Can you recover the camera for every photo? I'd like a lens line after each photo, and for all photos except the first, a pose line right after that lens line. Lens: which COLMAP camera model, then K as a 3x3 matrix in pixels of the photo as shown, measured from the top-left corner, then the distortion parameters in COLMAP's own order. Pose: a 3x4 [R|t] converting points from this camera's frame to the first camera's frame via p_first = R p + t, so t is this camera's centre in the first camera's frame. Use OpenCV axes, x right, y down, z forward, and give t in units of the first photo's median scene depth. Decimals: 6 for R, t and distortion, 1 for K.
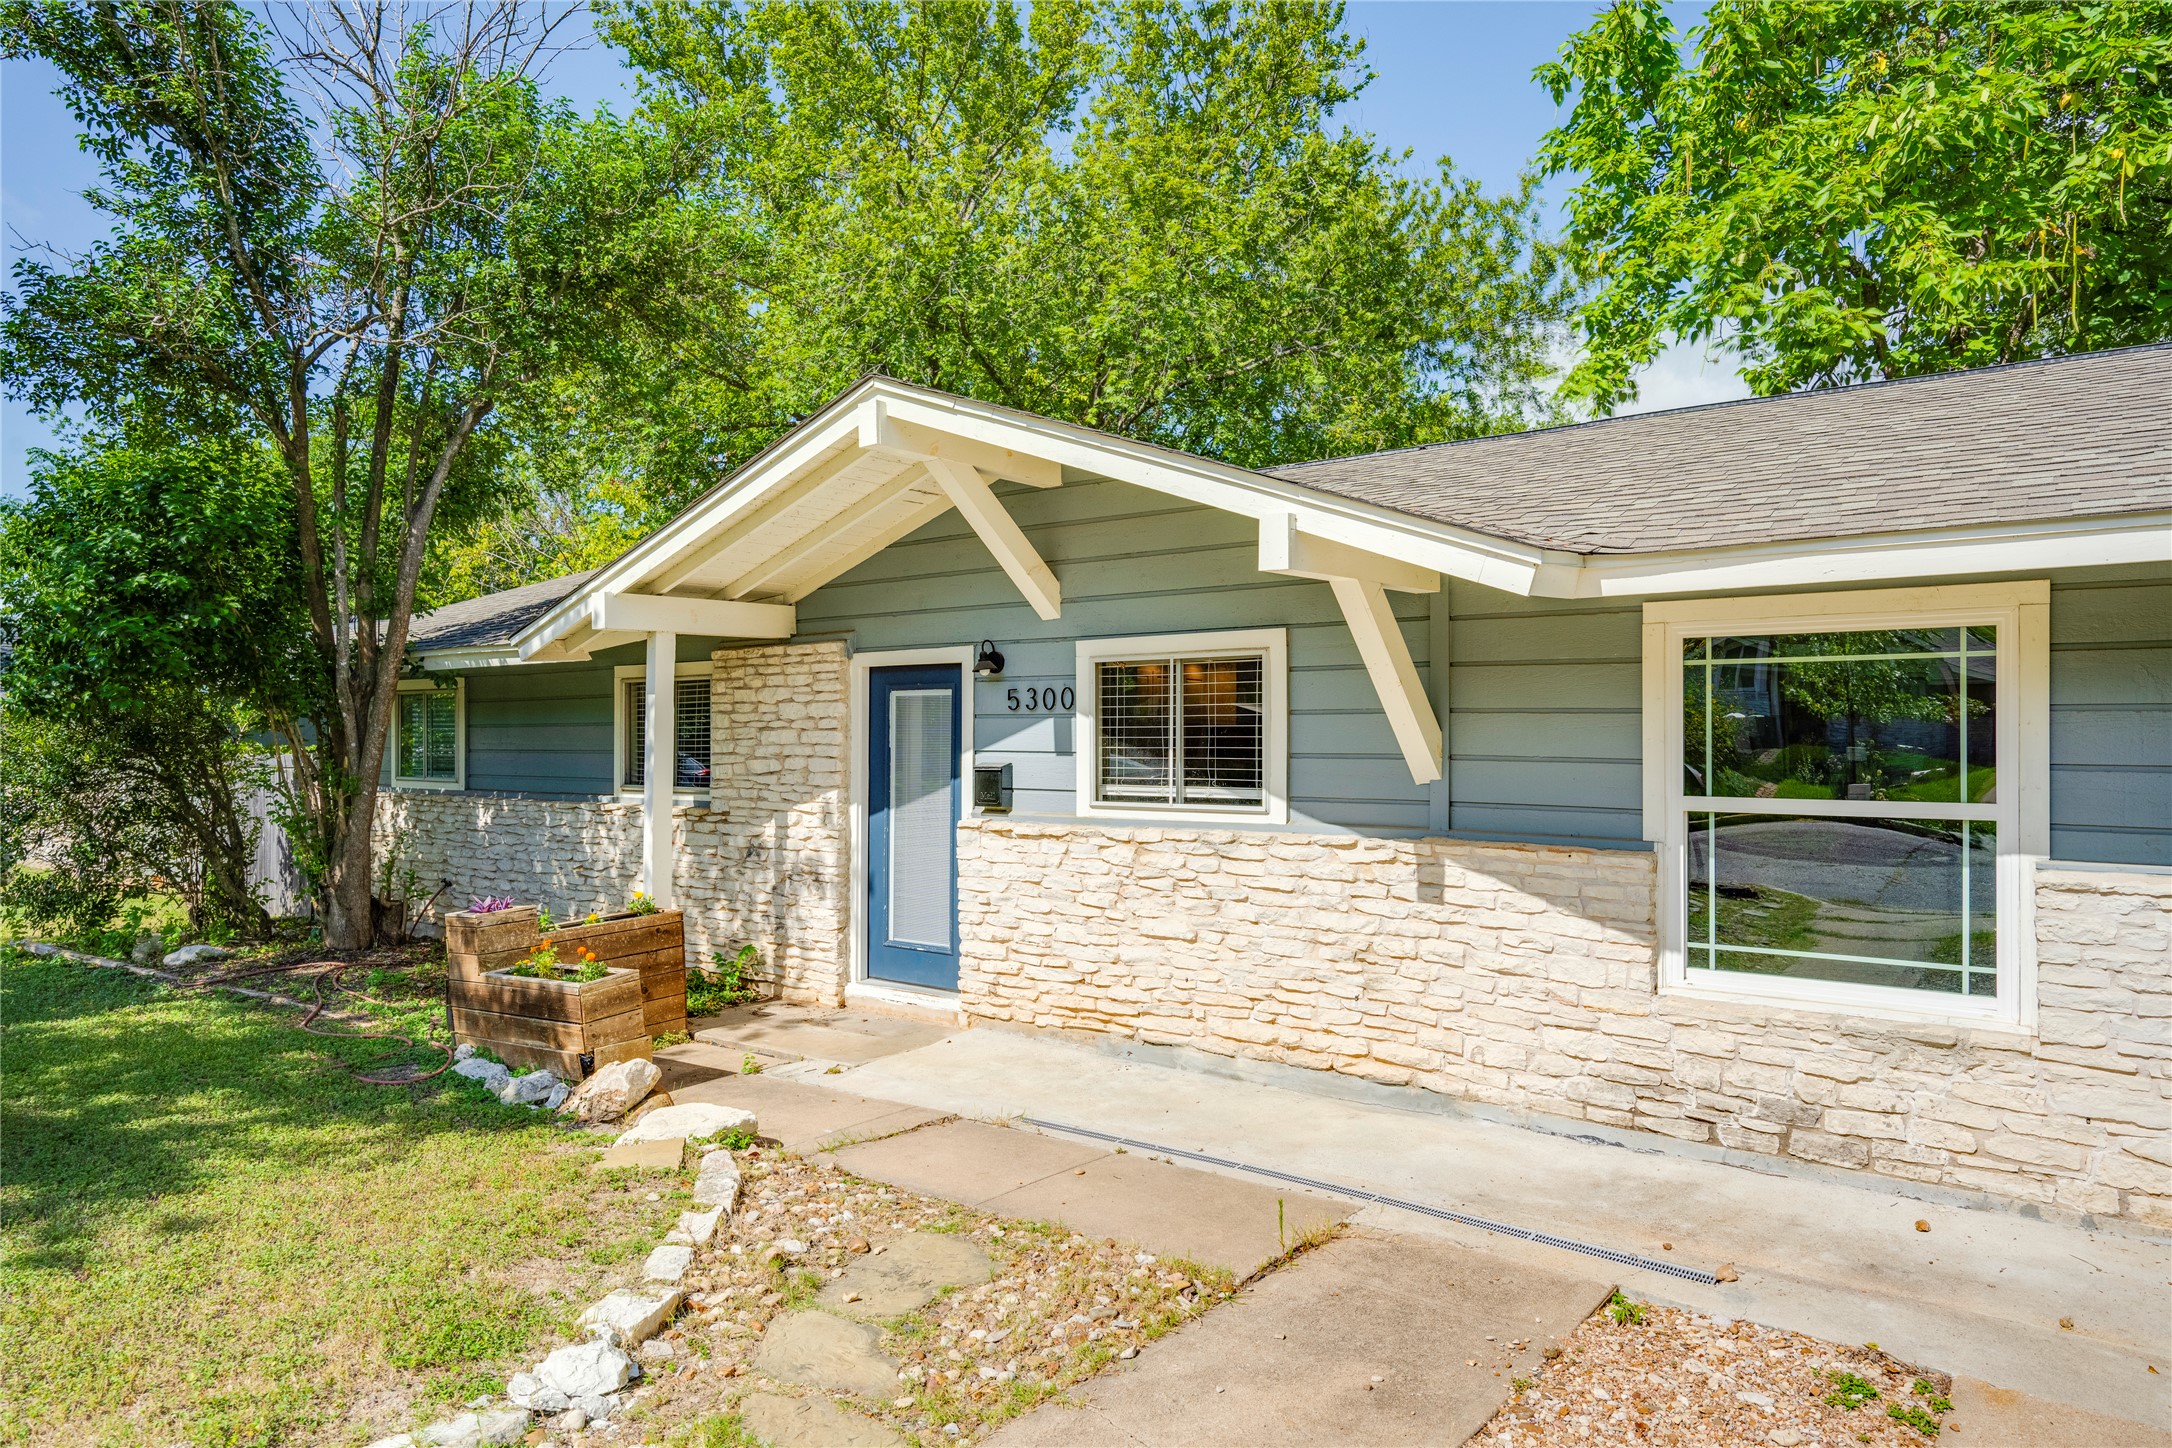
lens RADIAL K [[1122.6, 0, 1089.4], [0, 1122.6, 732.4], [0, 0, 1]] dist [0.003025, -0.000049]
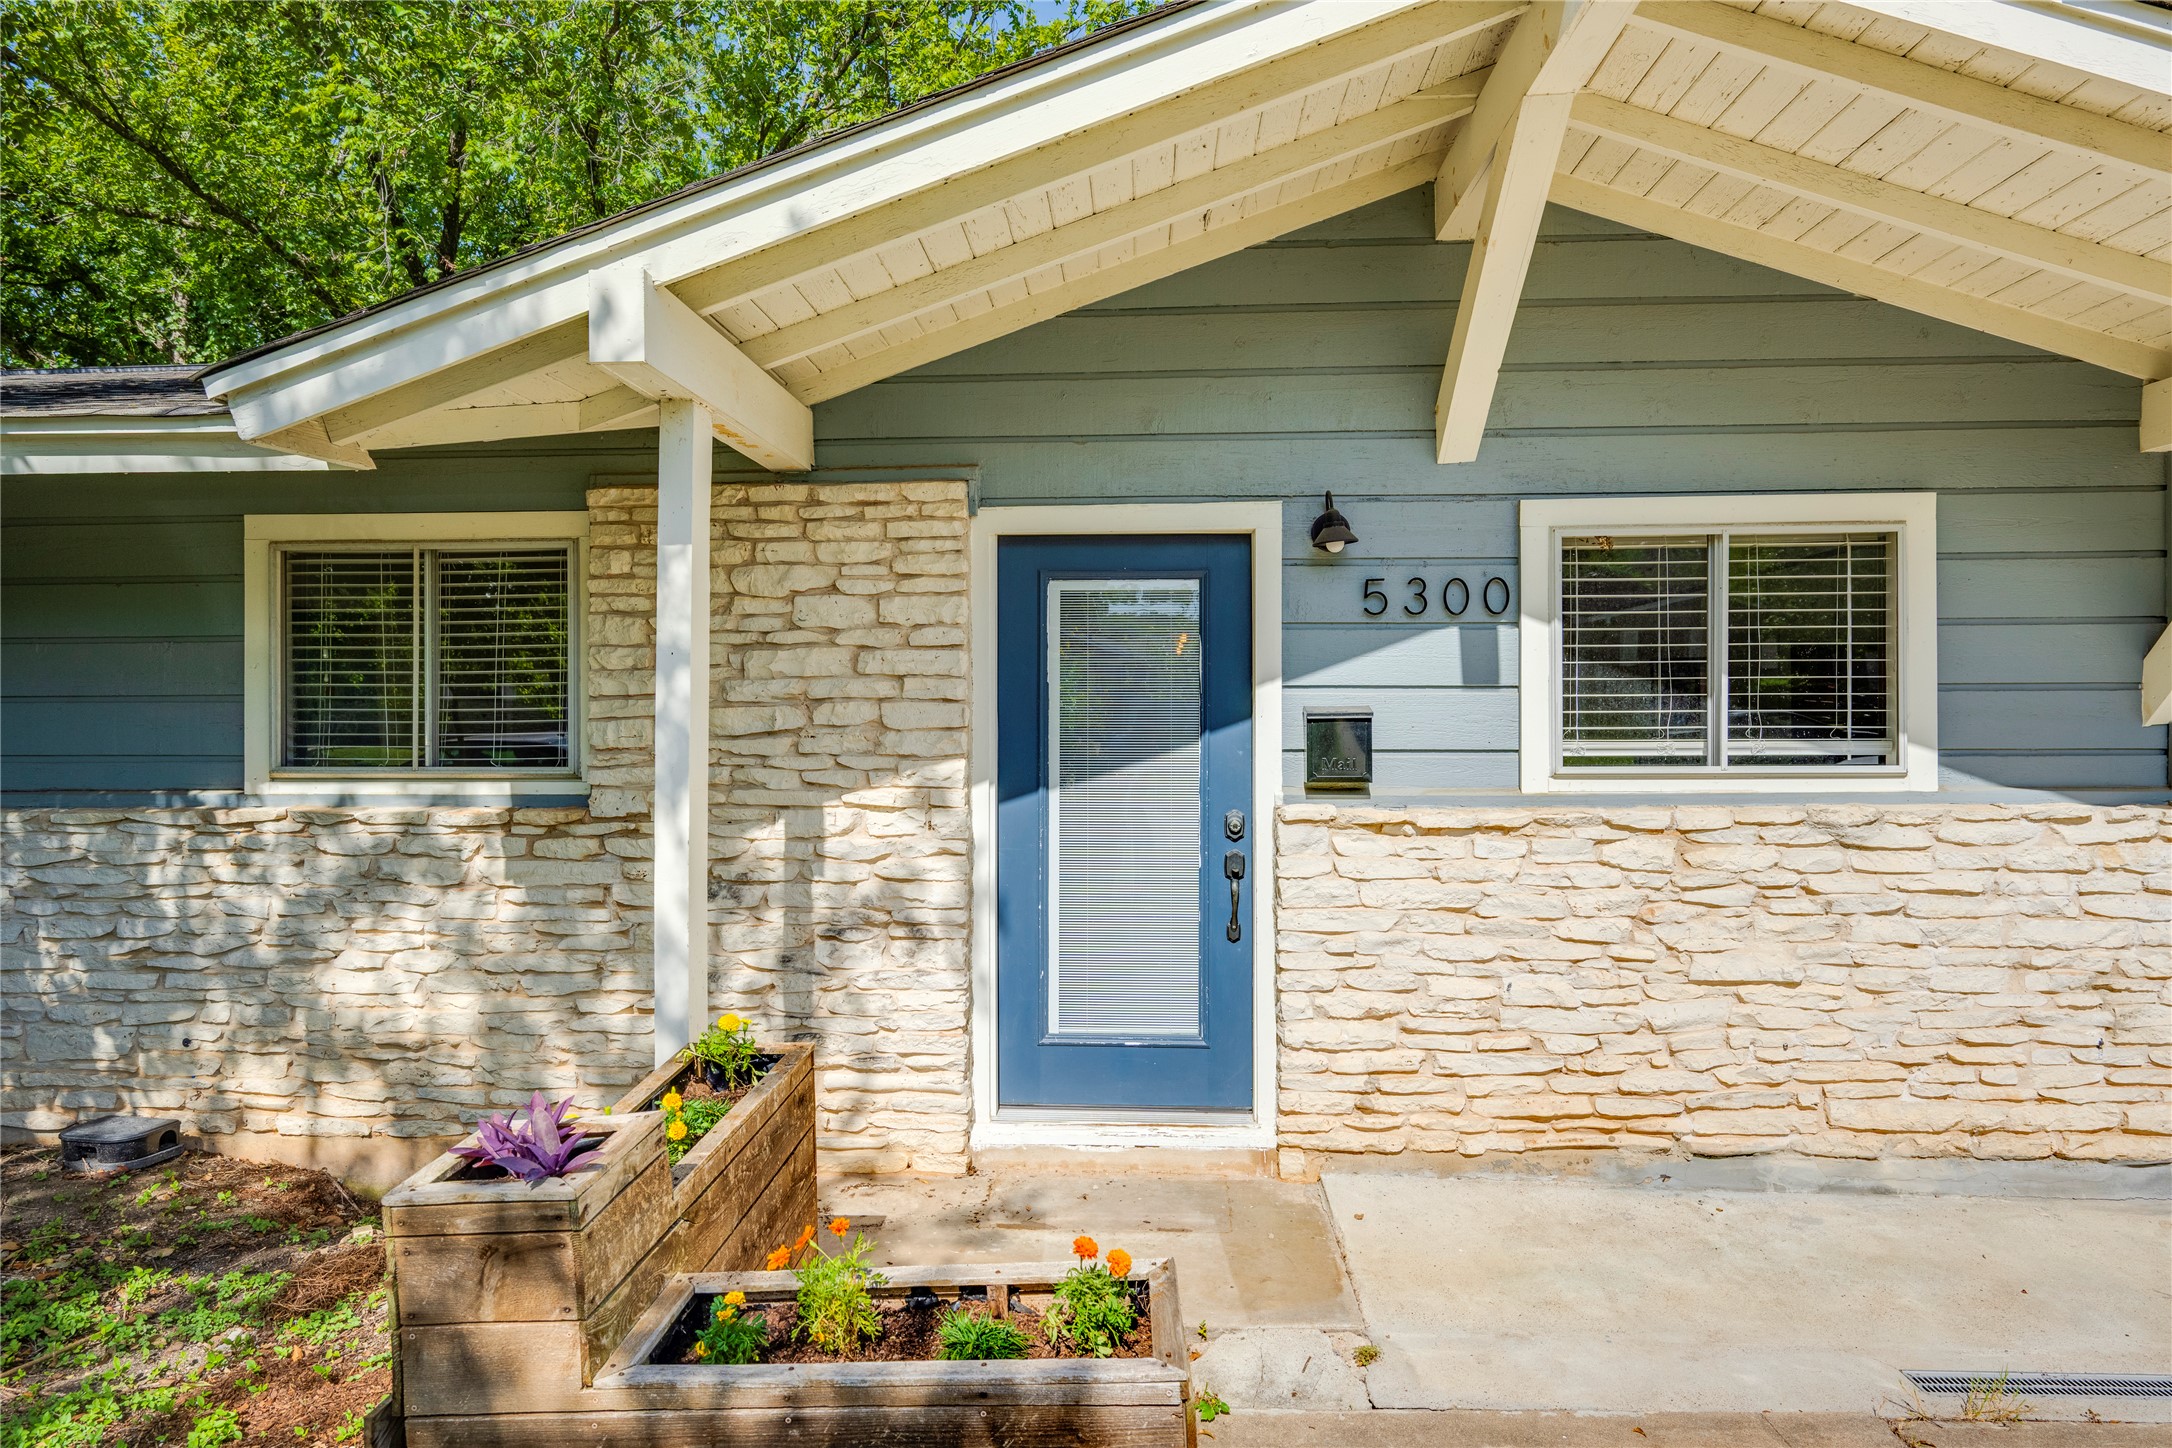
lens RADIAL K [[1105.7, 0, 1085.4], [0, 1105.7, 713.5], [0, 0, 1]] dist [-0.001057, -0.000052]
pose [[0.860025, 0.001988, 0.510247, -0.519473], [-0.002792, 0.999996, 0.000810, 0.032902], [-0.510244, -0.002121, 0.860027, 0.619556]]
